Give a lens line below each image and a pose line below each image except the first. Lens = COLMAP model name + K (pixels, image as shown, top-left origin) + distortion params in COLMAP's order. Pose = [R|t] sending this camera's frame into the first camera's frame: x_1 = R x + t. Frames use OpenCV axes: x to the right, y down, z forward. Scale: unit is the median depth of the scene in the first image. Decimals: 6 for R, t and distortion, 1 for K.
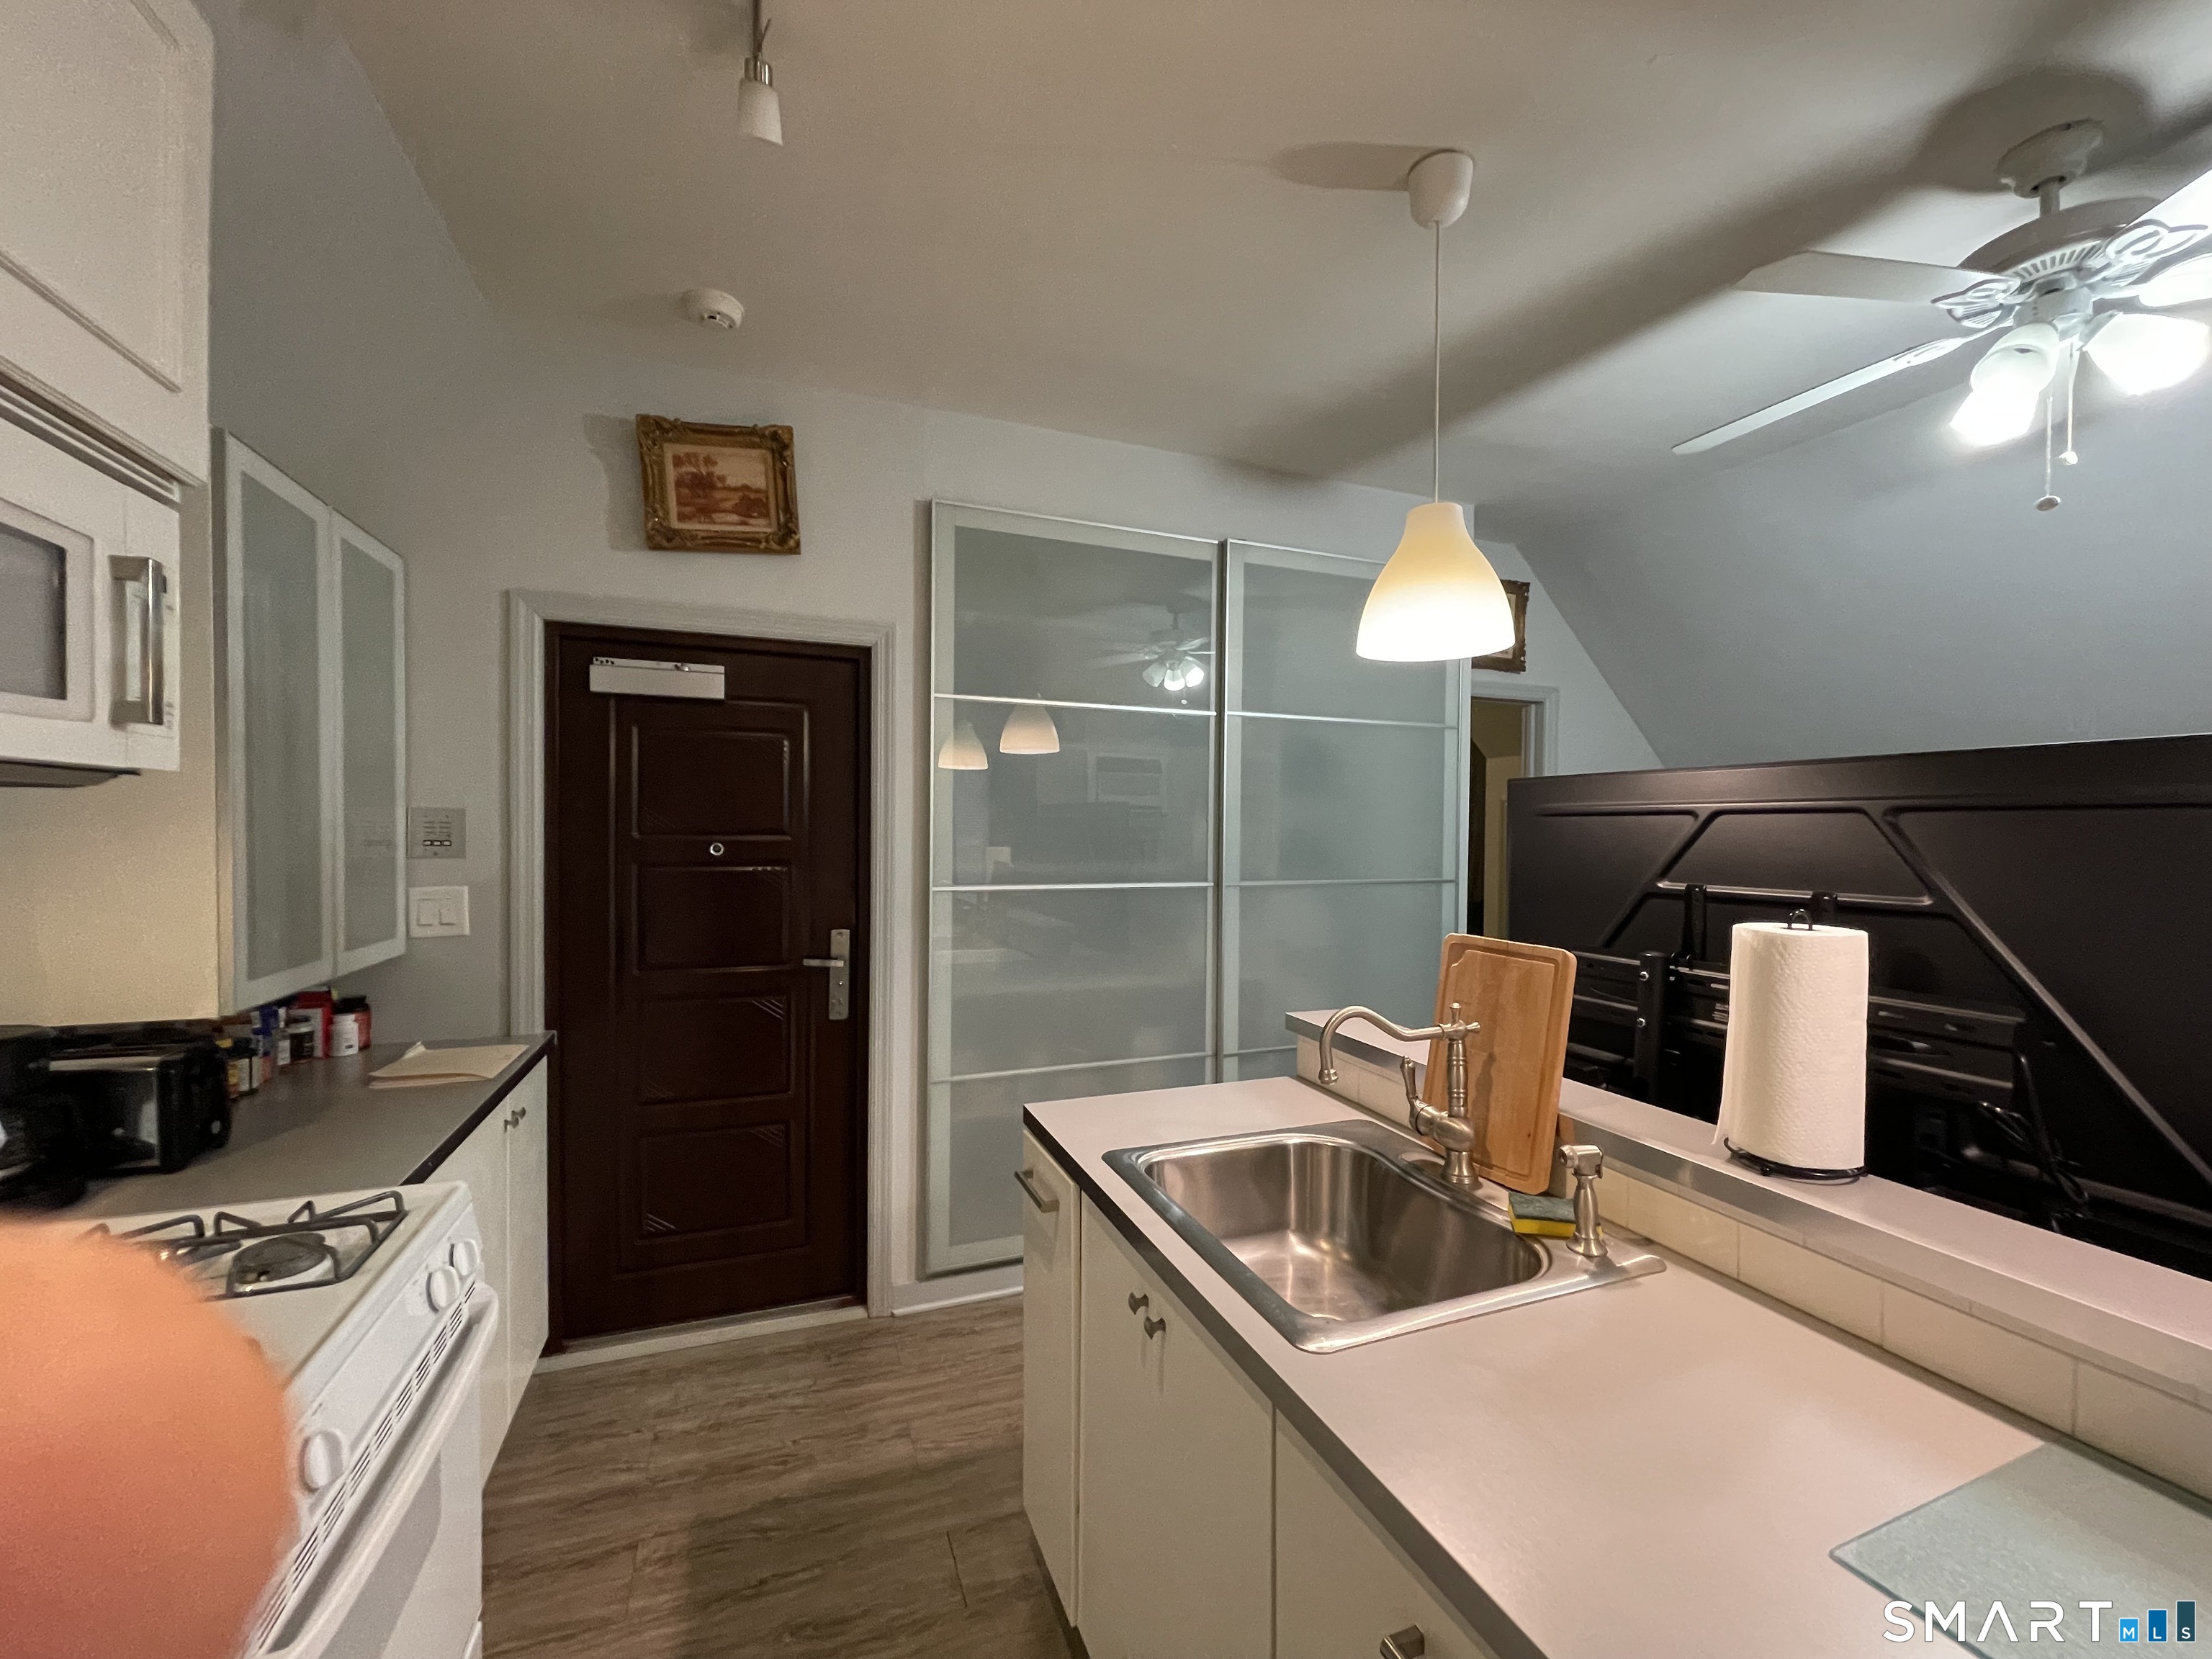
lens RADIAL K [[880.9, 0, 1094.9], [0, 880.9, 845.0], [0, 0, 1]] dist [-0.012356, 0.000103]
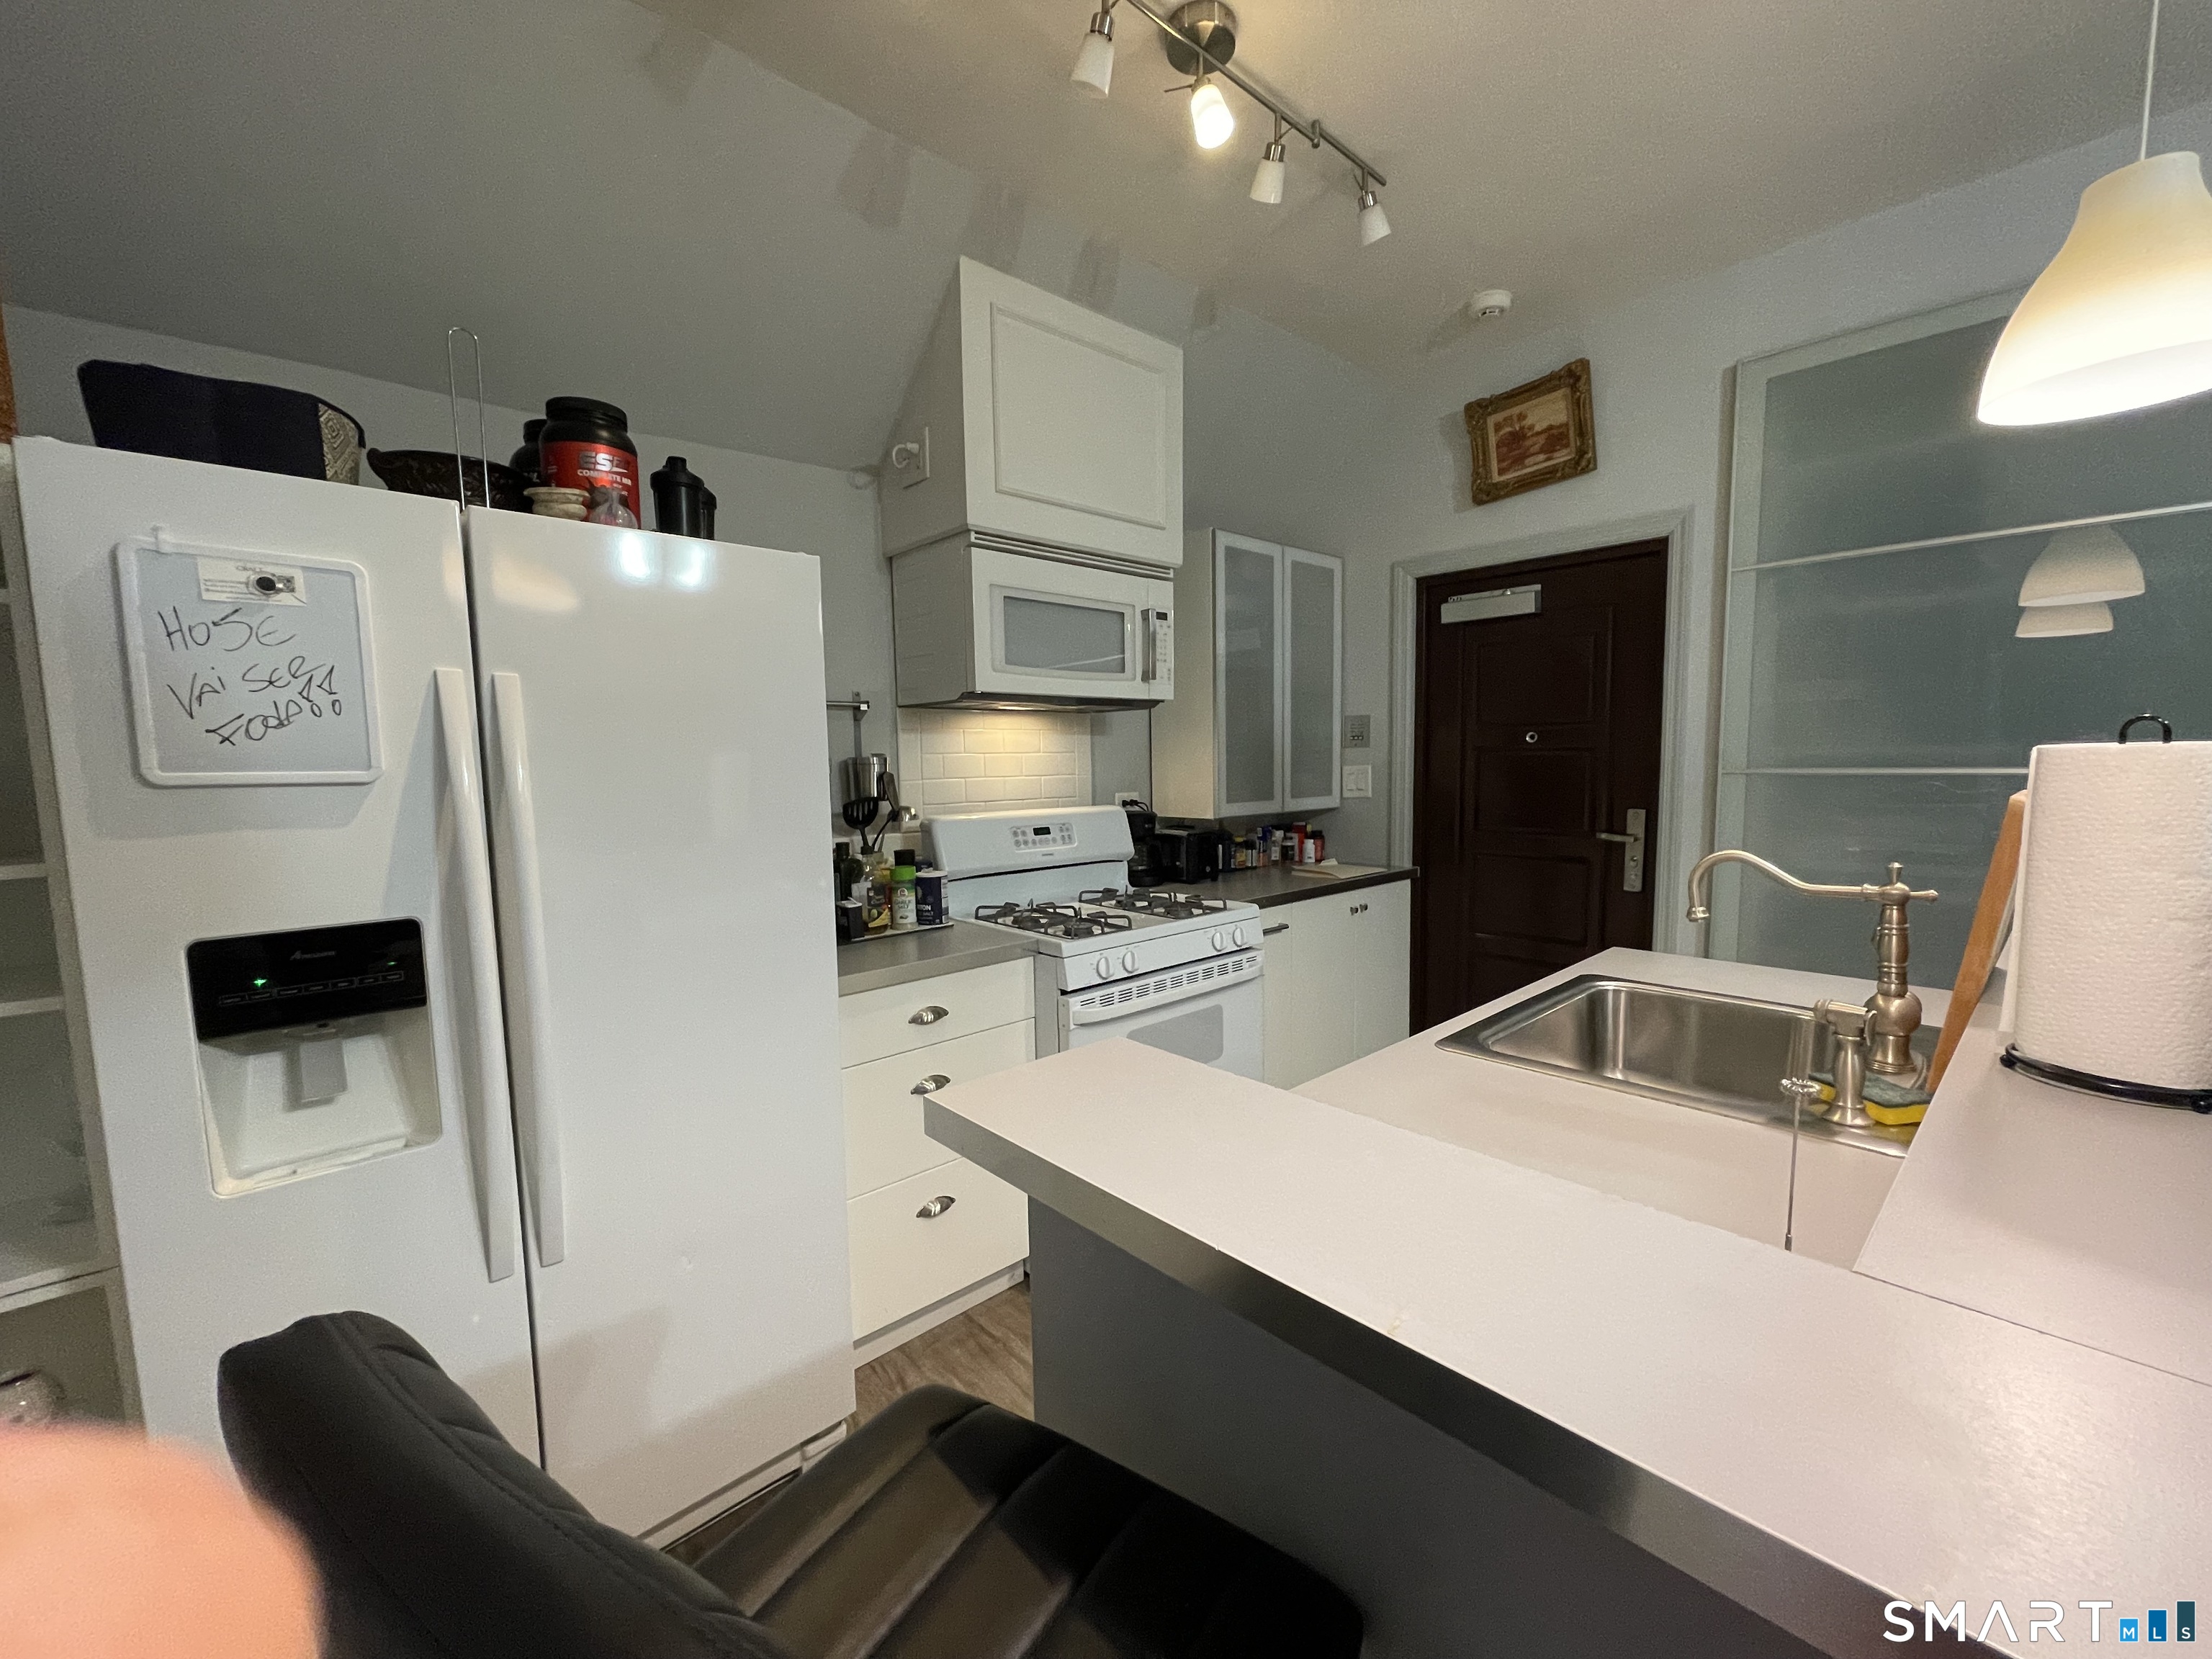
lens RADIAL K [[880.9, 0, 1094.9], [0, 880.9, 845.0], [0, 0, 1]] dist [-0.012356, 0.000103]
pose [[0.355909, 0.077017, -0.931342, 0.551971], [0.003685, 0.996475, 0.083812, 0.054169], [0.934513, -0.033261, 0.354370, -0.008448]]
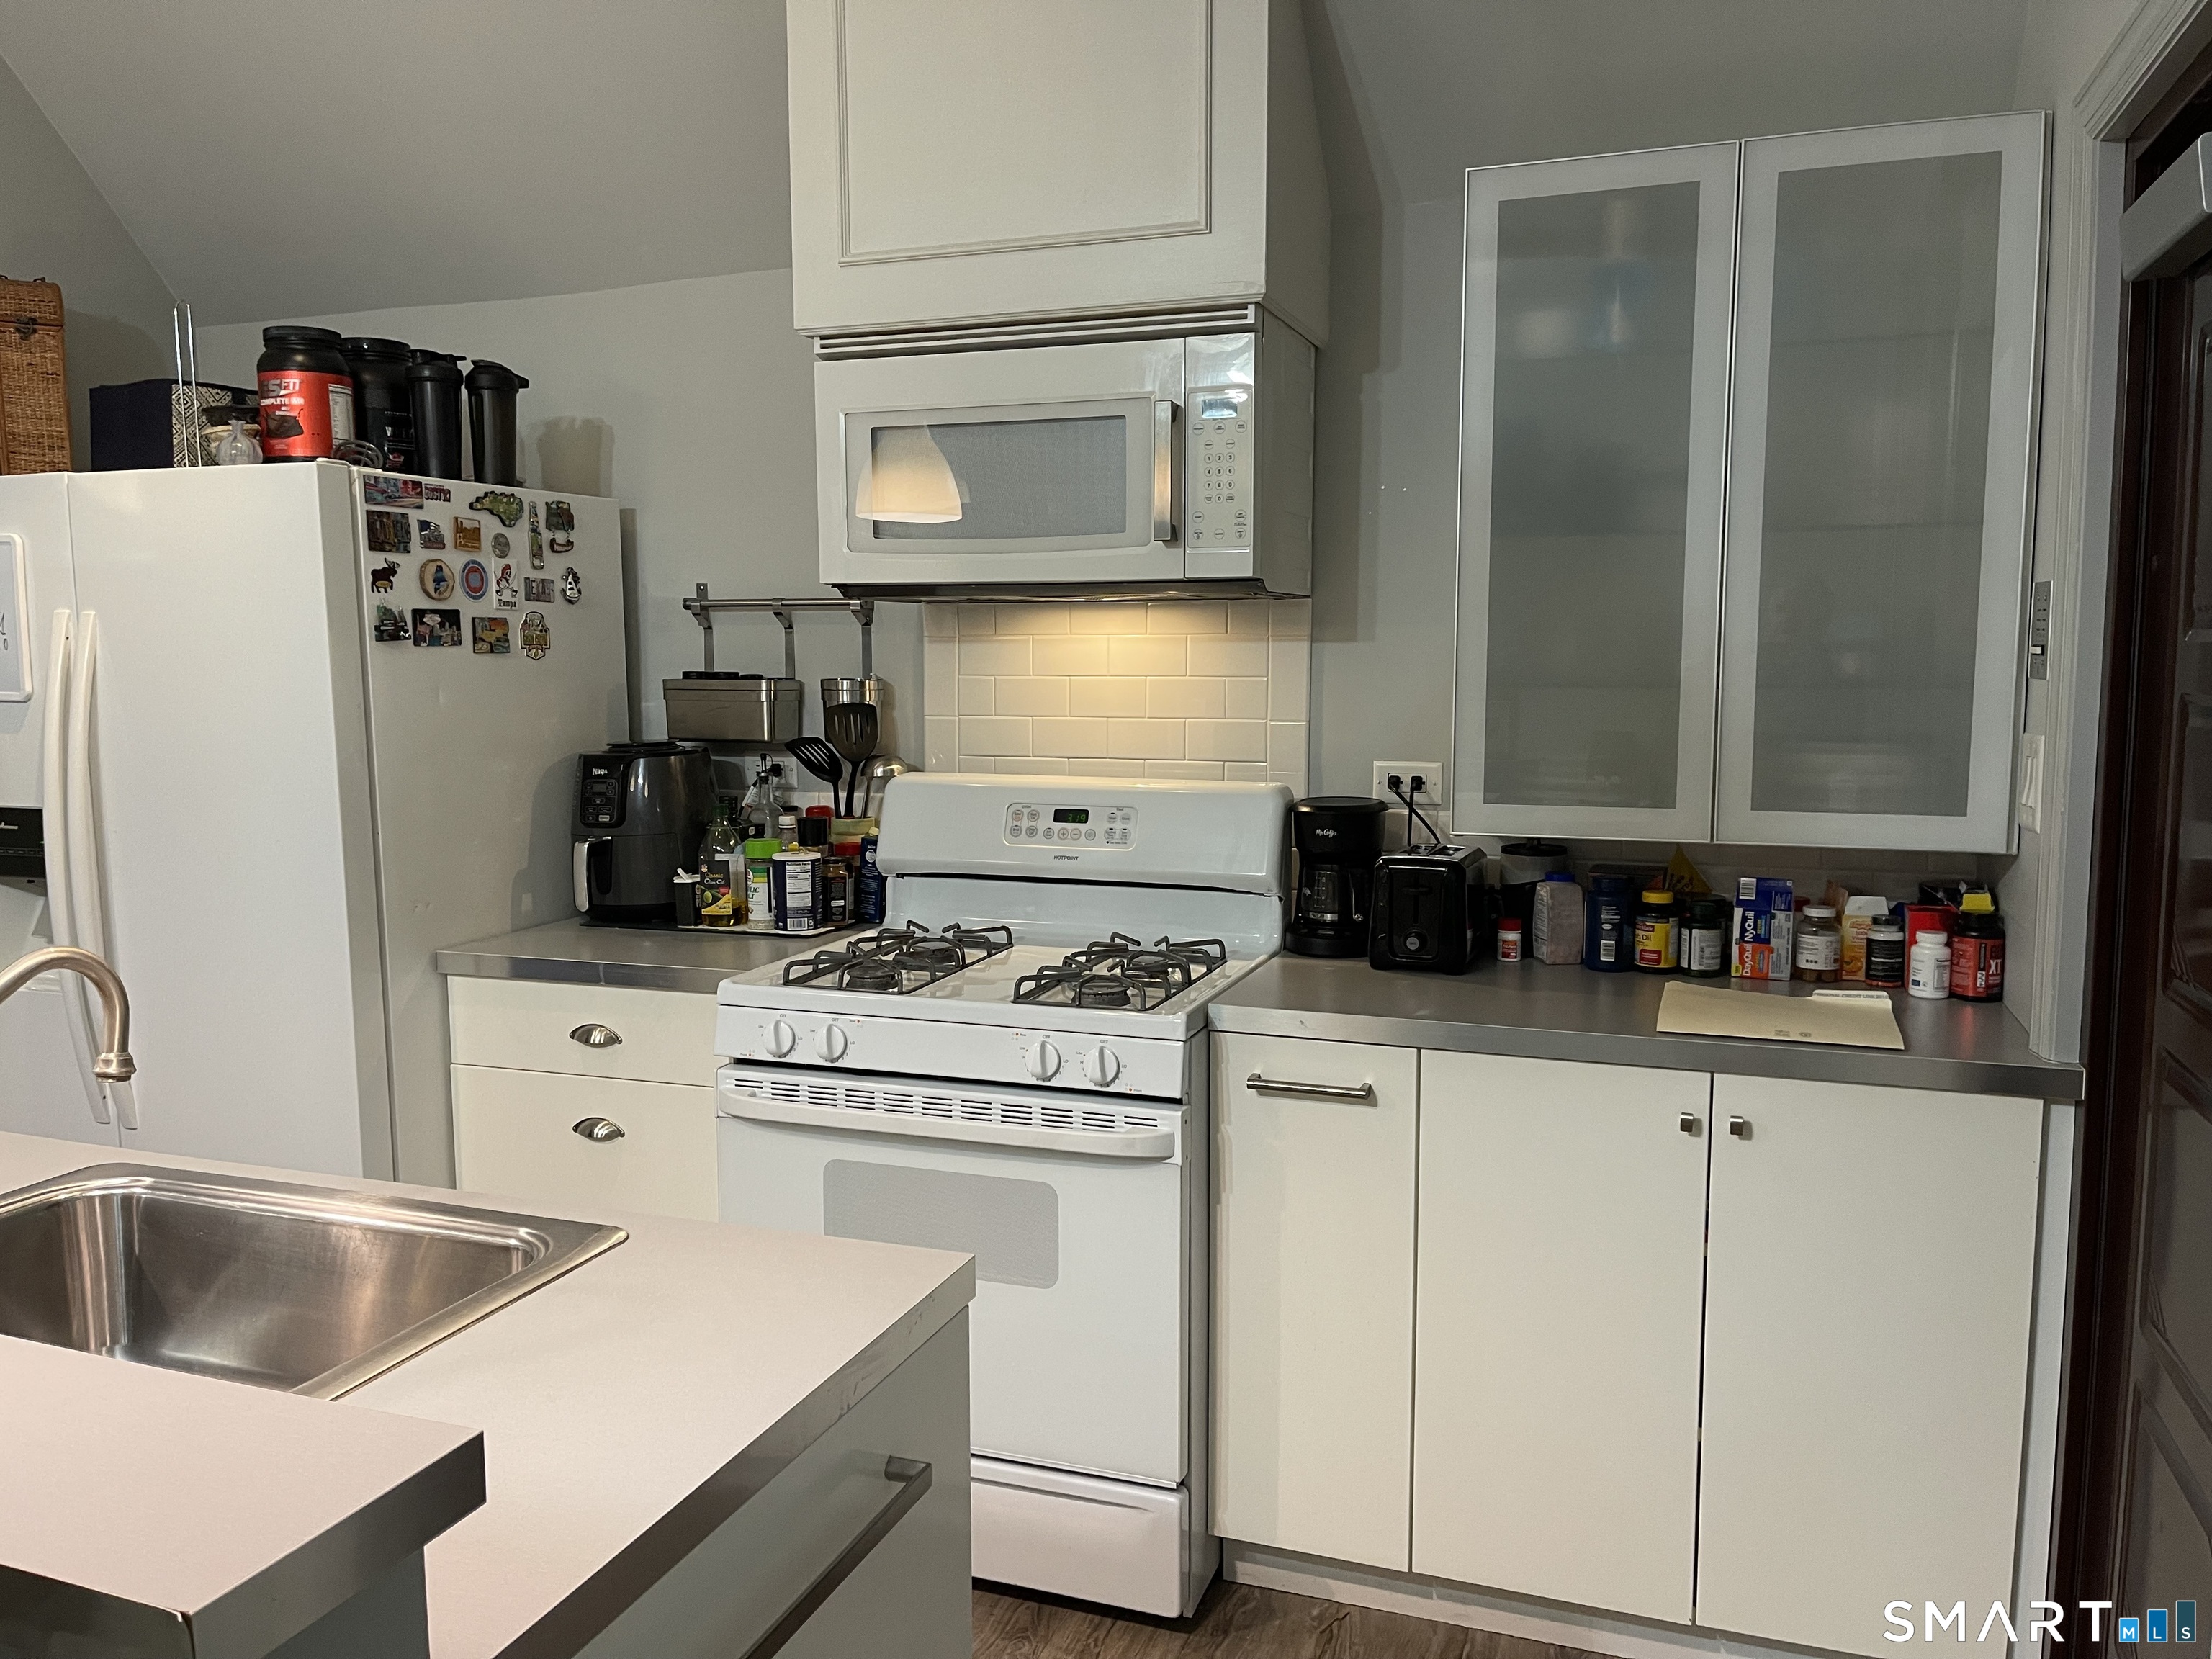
lens RADIAL K [[1649.2, 0, 1106.0], [0, 1649.2, 829.5], [0, 0, 1]] dist [0.016505, -0.004348]
pose [[-0.654556, 0.074004, -0.752383, 0.351558], [-0.015882, 0.993632, 0.111550, 0.003730], [0.755847, 0.084965, -0.649212, 1.193505]]
